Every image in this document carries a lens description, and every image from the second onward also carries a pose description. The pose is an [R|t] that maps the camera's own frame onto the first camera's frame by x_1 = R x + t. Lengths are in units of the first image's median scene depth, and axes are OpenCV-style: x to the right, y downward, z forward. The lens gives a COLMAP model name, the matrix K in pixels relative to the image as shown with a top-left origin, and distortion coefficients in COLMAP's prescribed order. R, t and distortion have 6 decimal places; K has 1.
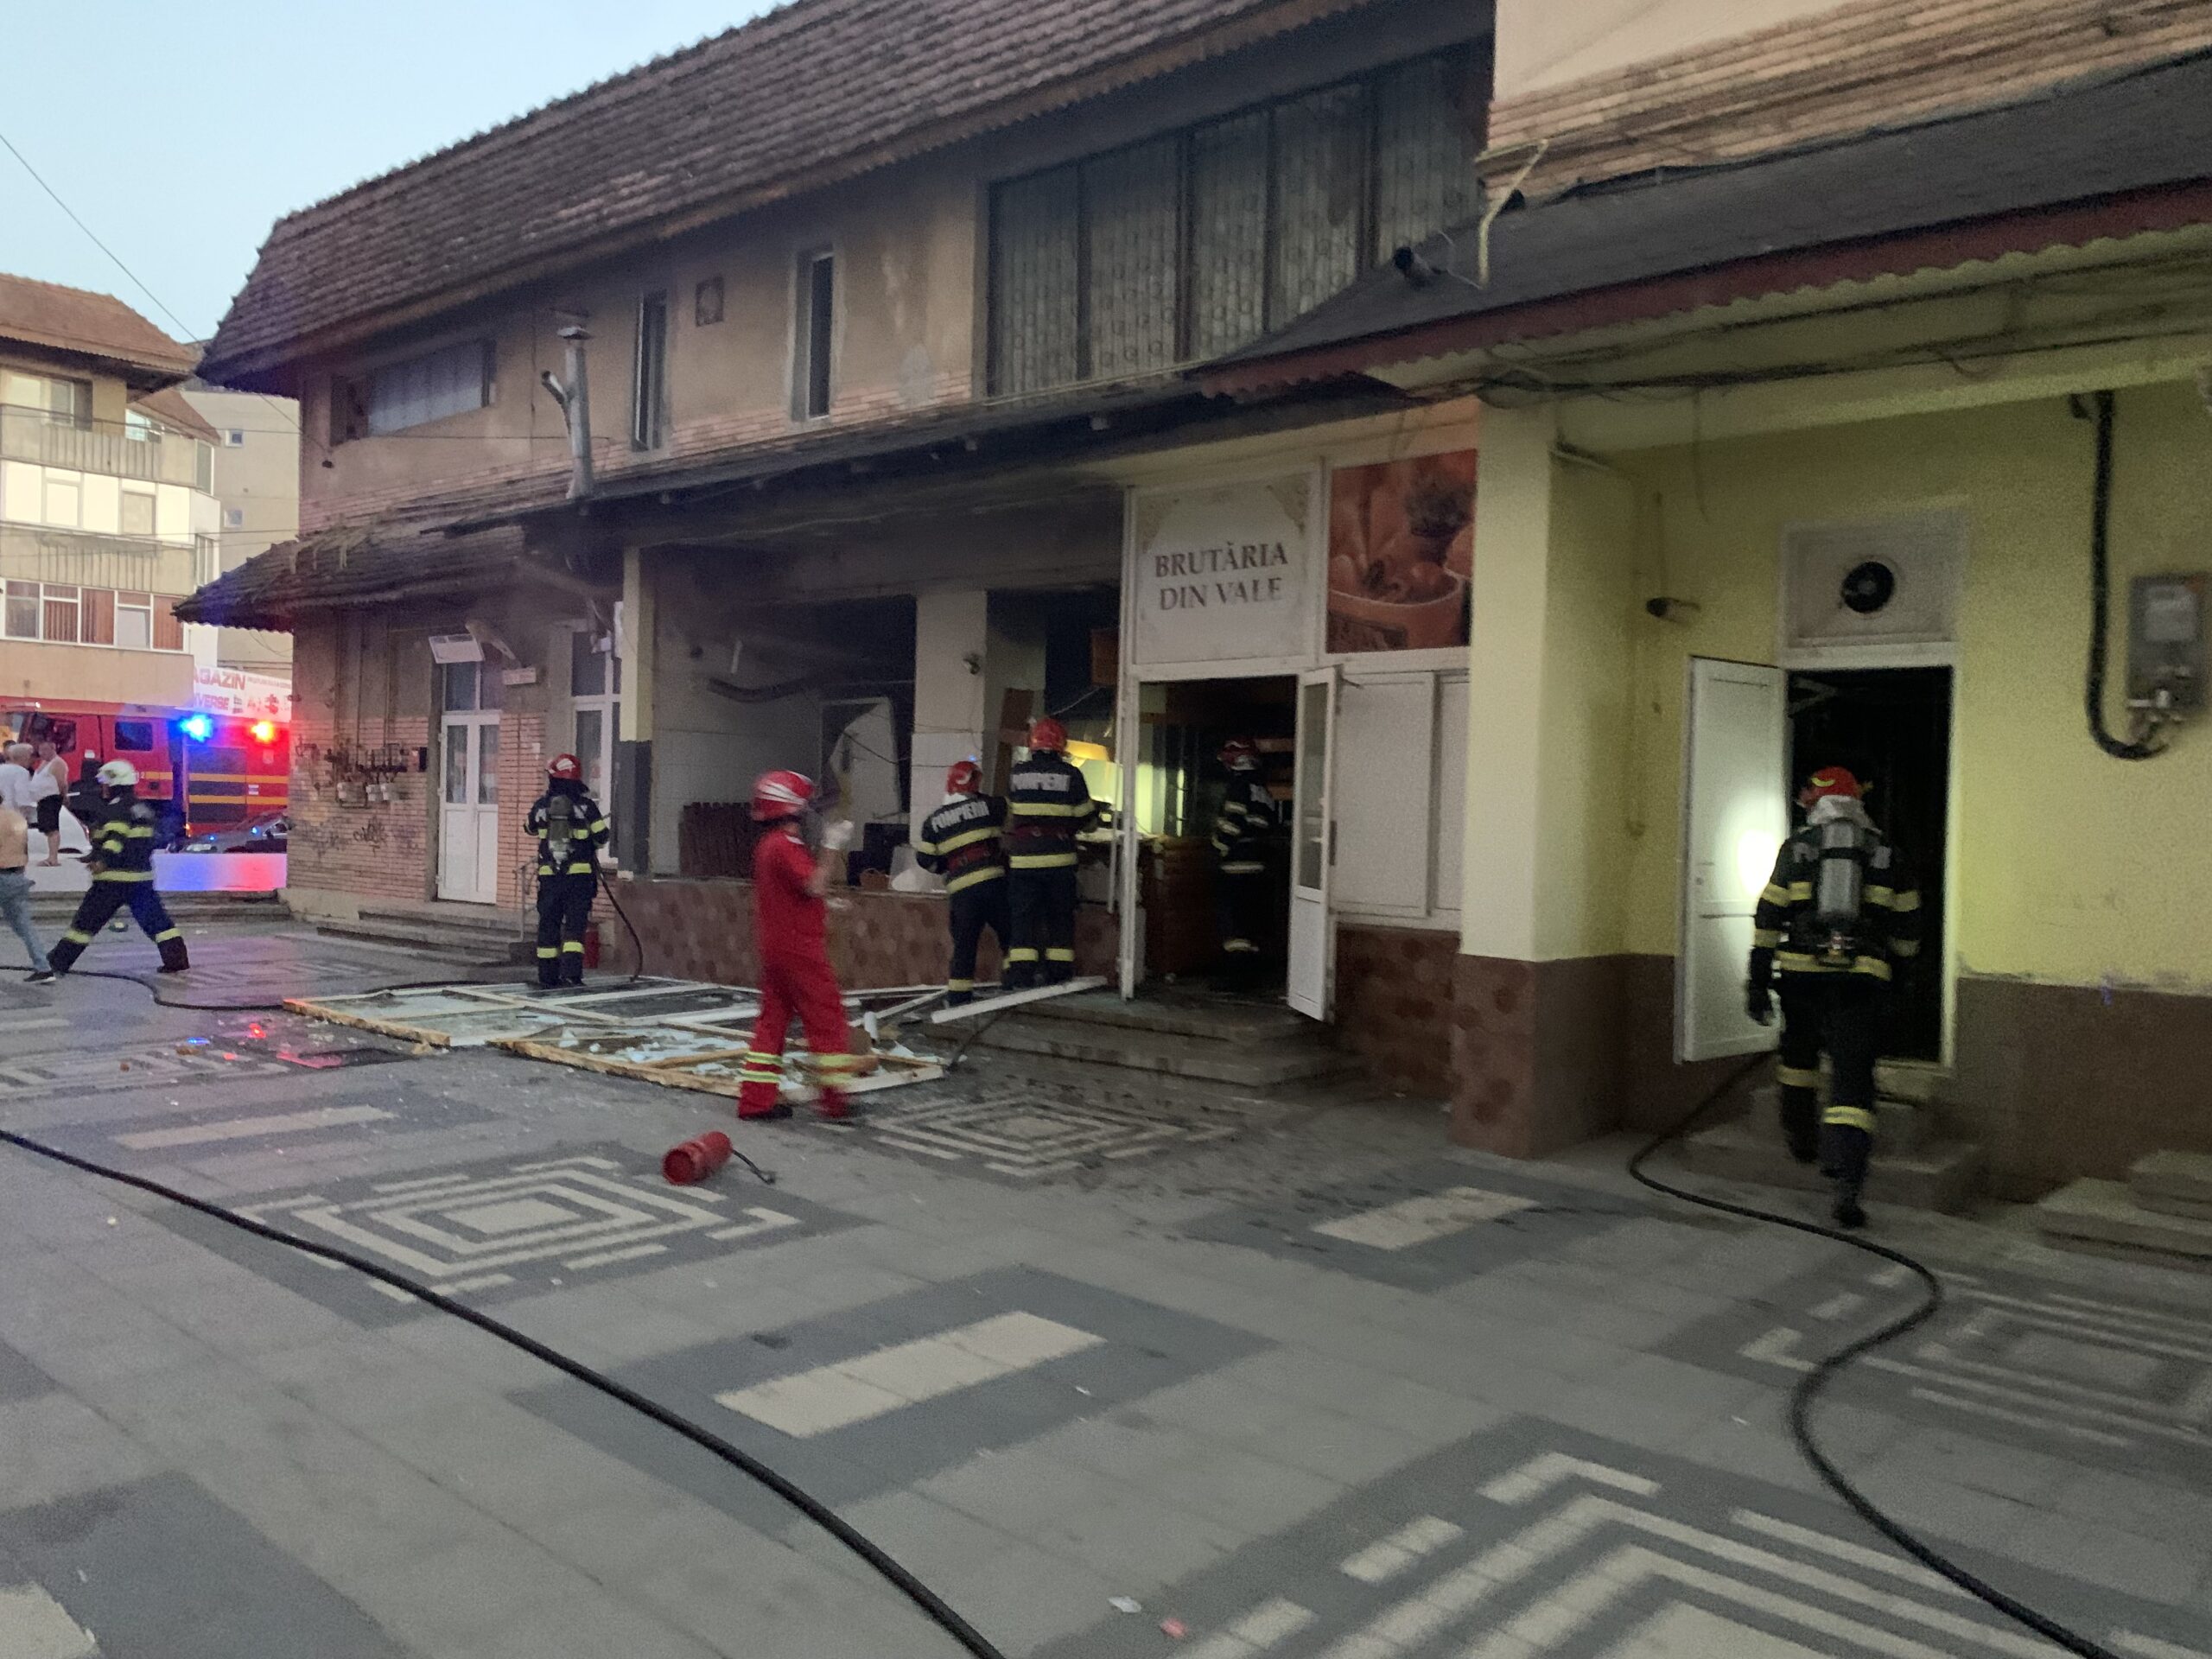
lens RADIAL K [[1698.9, 0, 1097.1], [0, 1698.9, 831.5], [0, 0, 1]] dist [0.032251, -0.019017]
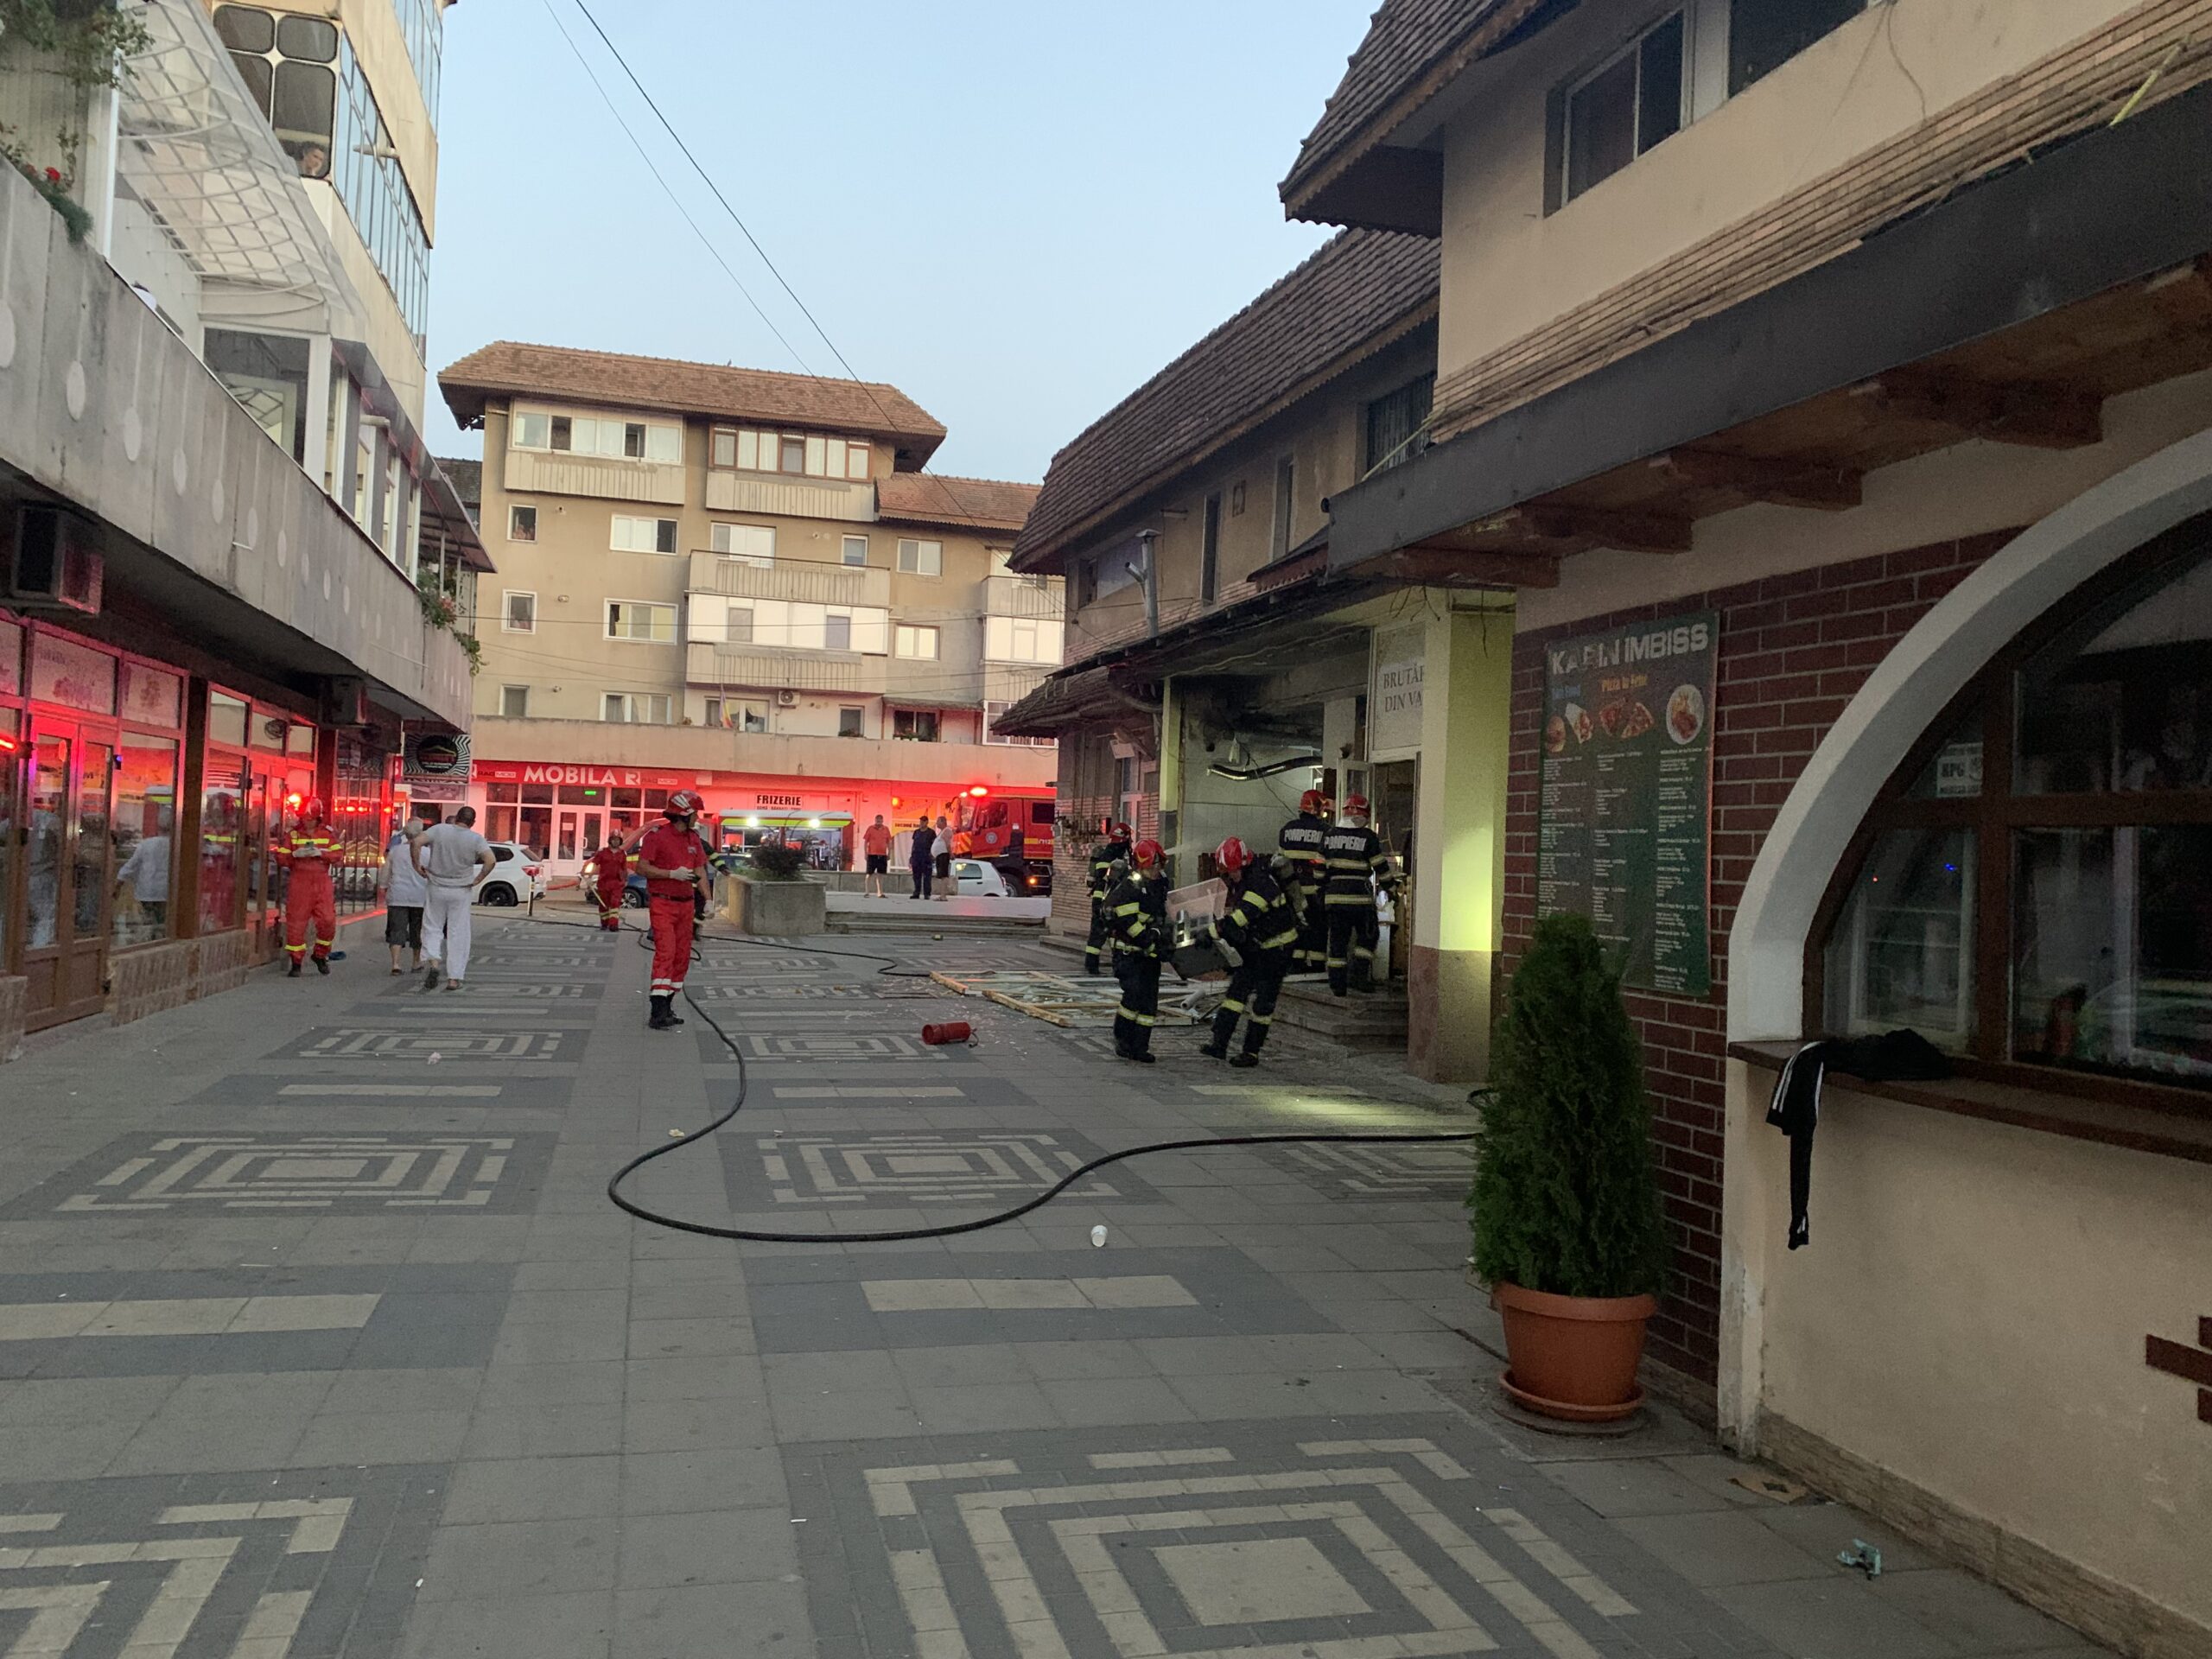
lens RADIAL K [[1736.0, 0, 1161.7], [0, 1736.0, 805.5], [0, 0, 1]] dist [0.073266, -0.098820]
pose [[0.849225, -0.021694, -0.527586, 0.462105], [-0.006530, 0.998648, -0.051575, 0.017050], [0.527991, 0.047244, 0.847935, -0.235001]]
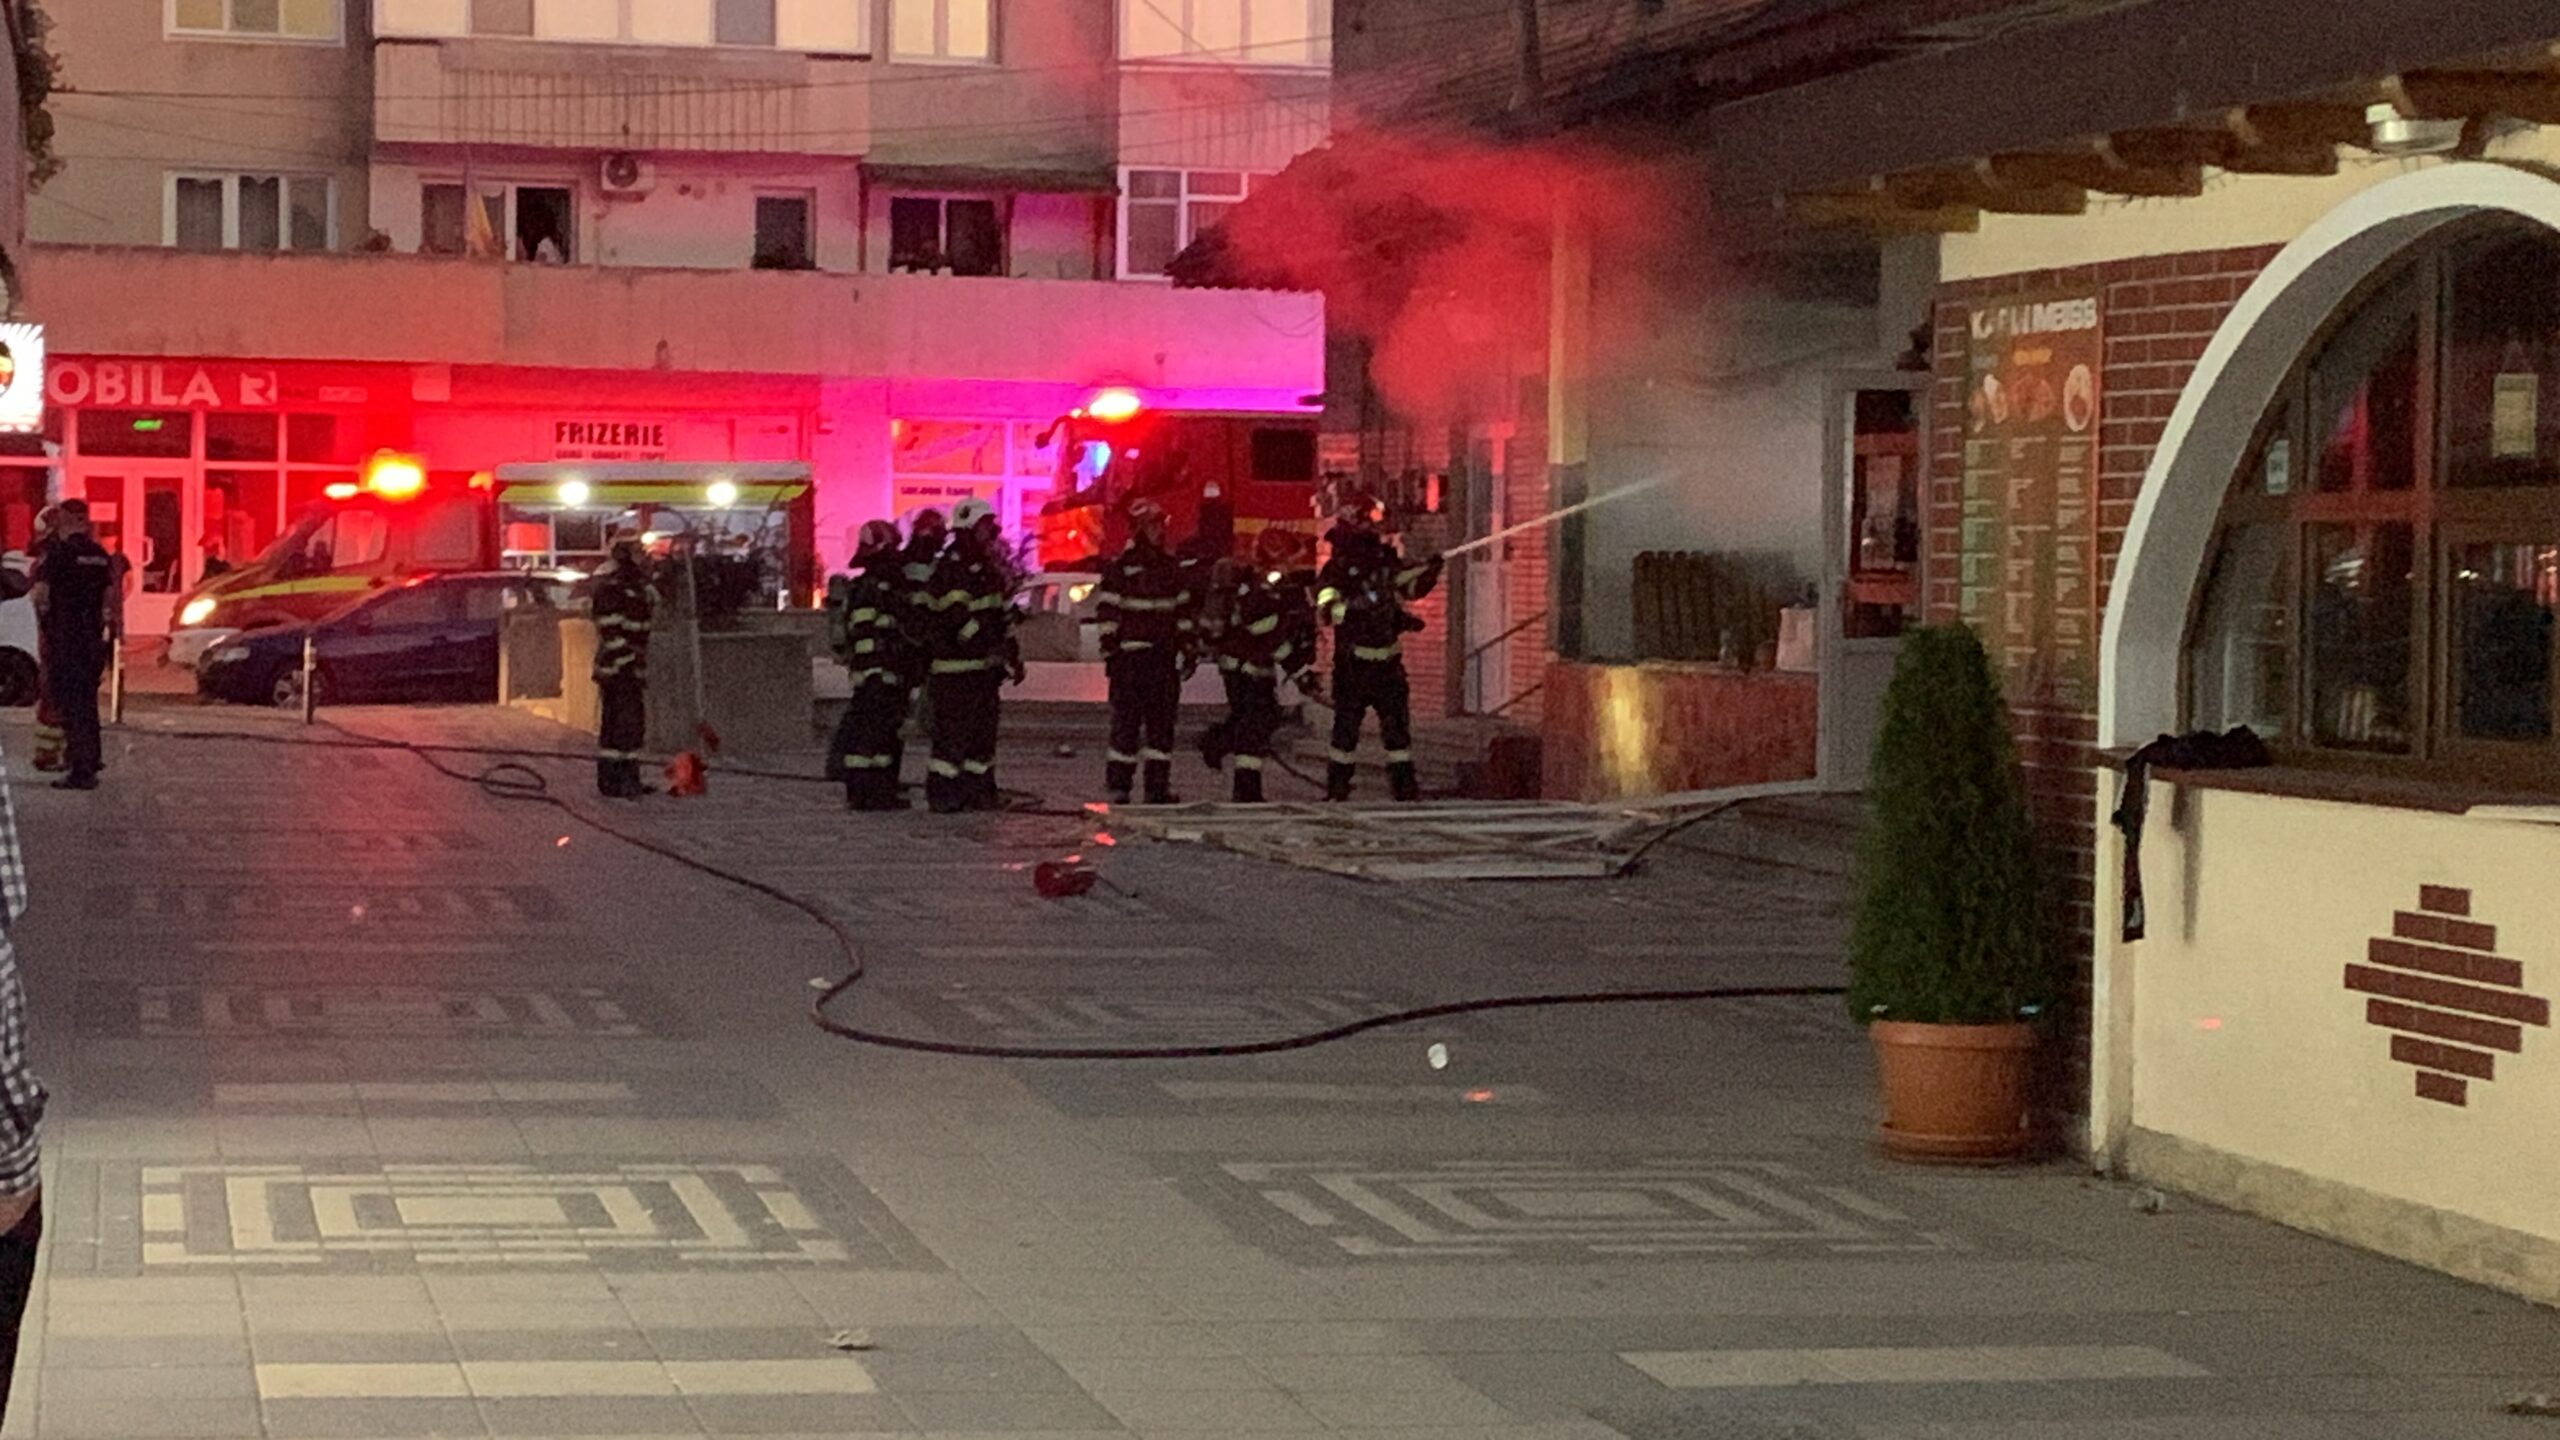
lens RADIAL K [[5280.0, 0, 1280.0], [0, 5280.0, 720.0], [0, 0, 1]] dist [0.324498, -0.036745]
pose [[0.814446, -0.006839, -0.580200, 0.771751], [0.014664, 0.999854, 0.008798, 0.026584], [0.580055, -0.015674, 0.814427, -0.698537]]
